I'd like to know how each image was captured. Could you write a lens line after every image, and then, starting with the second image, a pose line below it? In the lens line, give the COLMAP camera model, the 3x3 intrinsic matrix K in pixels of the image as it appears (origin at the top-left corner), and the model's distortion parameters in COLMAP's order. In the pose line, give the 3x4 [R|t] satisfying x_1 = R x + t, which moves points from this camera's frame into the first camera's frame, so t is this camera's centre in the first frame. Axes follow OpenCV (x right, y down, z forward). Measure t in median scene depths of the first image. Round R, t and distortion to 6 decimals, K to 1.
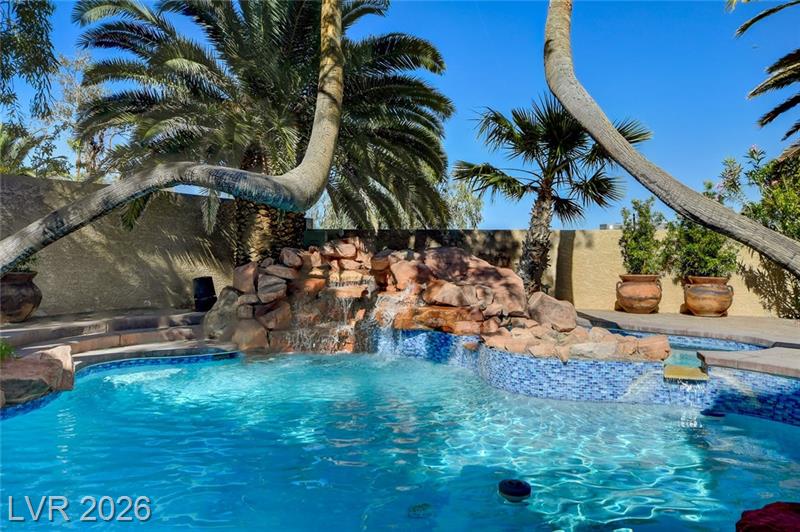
lens RADIAL K [[659.2, 0, 397.3], [0, 659.2, 262.4], [0, 0, 1]] dist [0.015727, 0.014445]
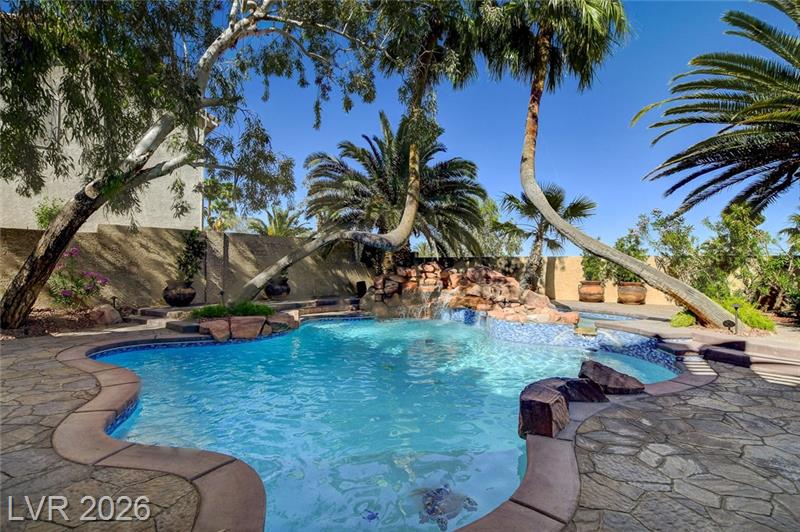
lens RADIAL K [[369.5, 0, 396.1], [0, 369.5, 269.3], [0, 0, 1]] dist [-0.029403, 0.000568]
pose [[0.969746, -0.004336, -0.244076, 0.103925], [0.000596, 0.999881, -0.015394, 0.001913], [0.244114, 0.014783, 0.969634, -0.114168]]
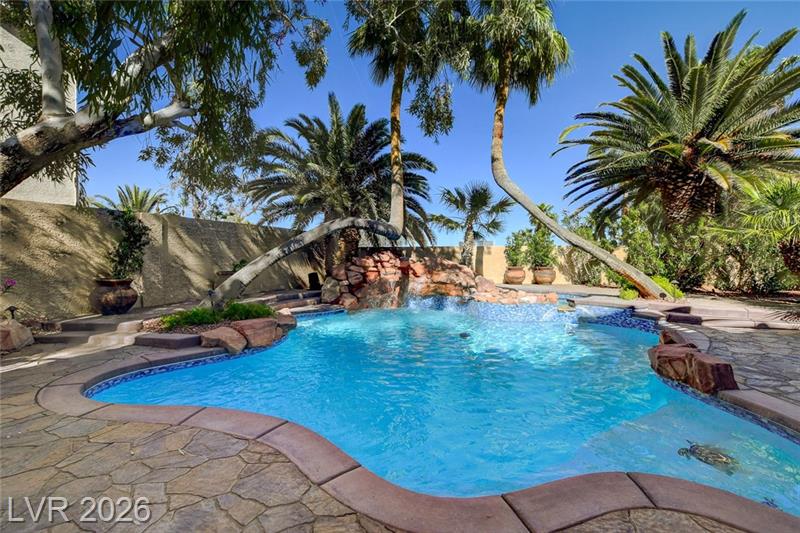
lens RADIAL K [[355.3, 0, 400.4], [0, 355.3, 264.1], [0, 0, 1]] dist [-0.028507, -0.000334]
pose [[0.983503, -0.020684, 0.179704, -0.237428], [0.019944, 0.999784, 0.005925, -0.004785], [-0.179788, -0.002243, 0.983703, -0.083082]]
